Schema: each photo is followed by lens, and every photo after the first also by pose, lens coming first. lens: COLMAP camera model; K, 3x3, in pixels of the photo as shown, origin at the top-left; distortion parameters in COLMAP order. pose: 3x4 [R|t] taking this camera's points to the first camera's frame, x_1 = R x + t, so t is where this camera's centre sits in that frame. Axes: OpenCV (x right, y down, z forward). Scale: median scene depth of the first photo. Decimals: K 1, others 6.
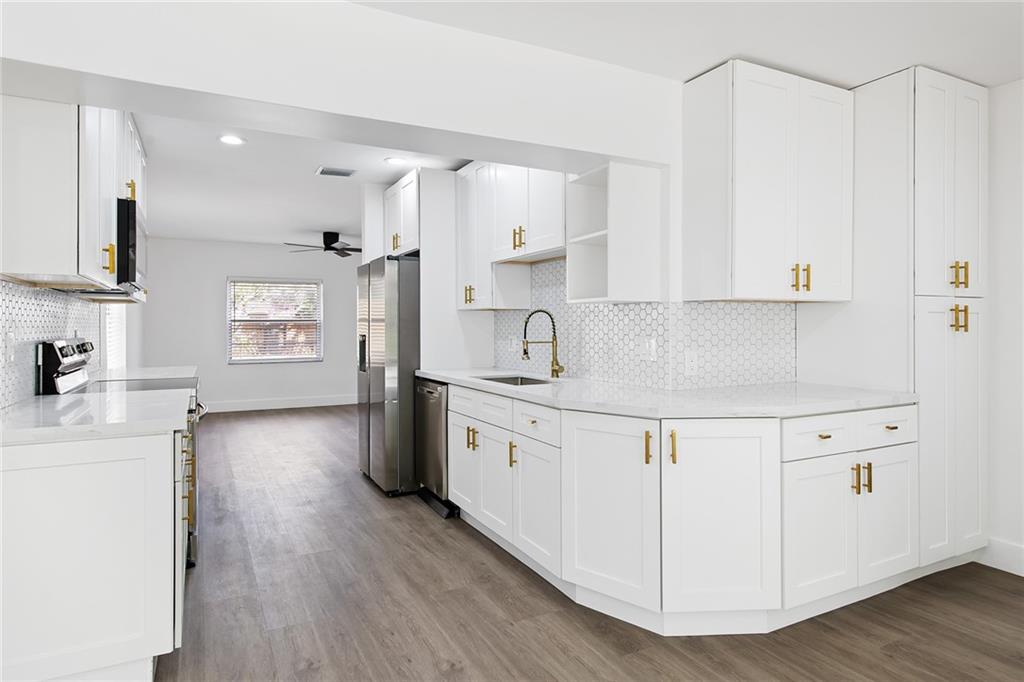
lens RADIAL K [[588.5, 0, 511.4], [0, 588.5, 335.2], [0, 0, 1]] dist [0.006082, -0.001693]
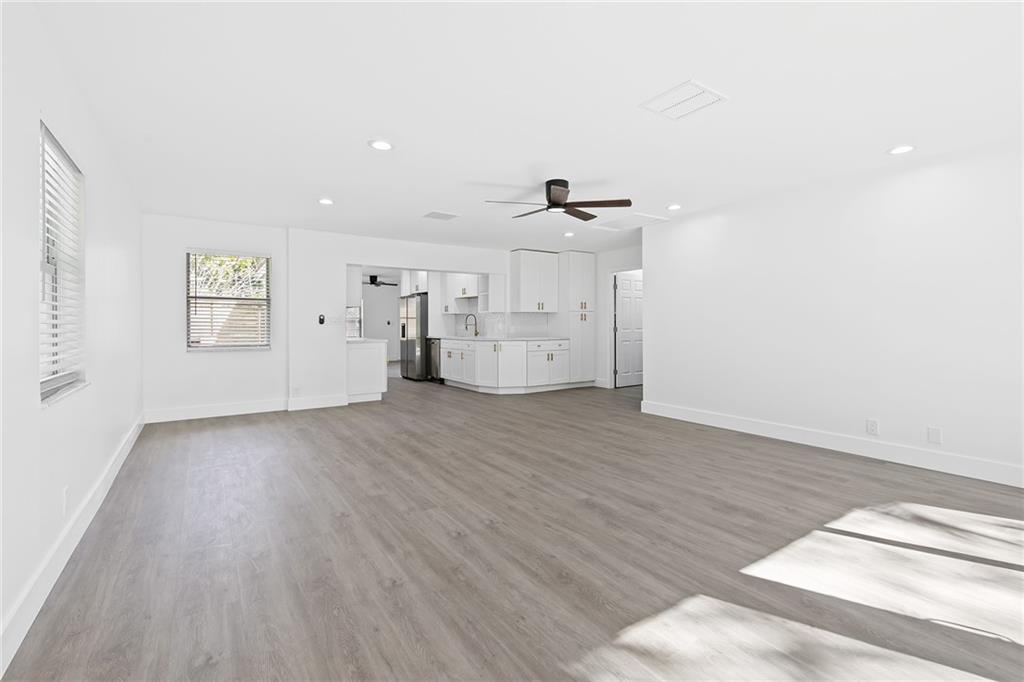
lens RADIAL K [[459.2, 0, 511.0], [0, 459.2, 333.0], [0, 0, 1]] dist [-0.000164, -0.000162]
pose [[0.993589, -0.001878, 0.113039, -0.015664], [0.001305, 0.999986, 0.005140, 0.043793], [-0.113047, -0.004960, 0.993577, -1.447930]]
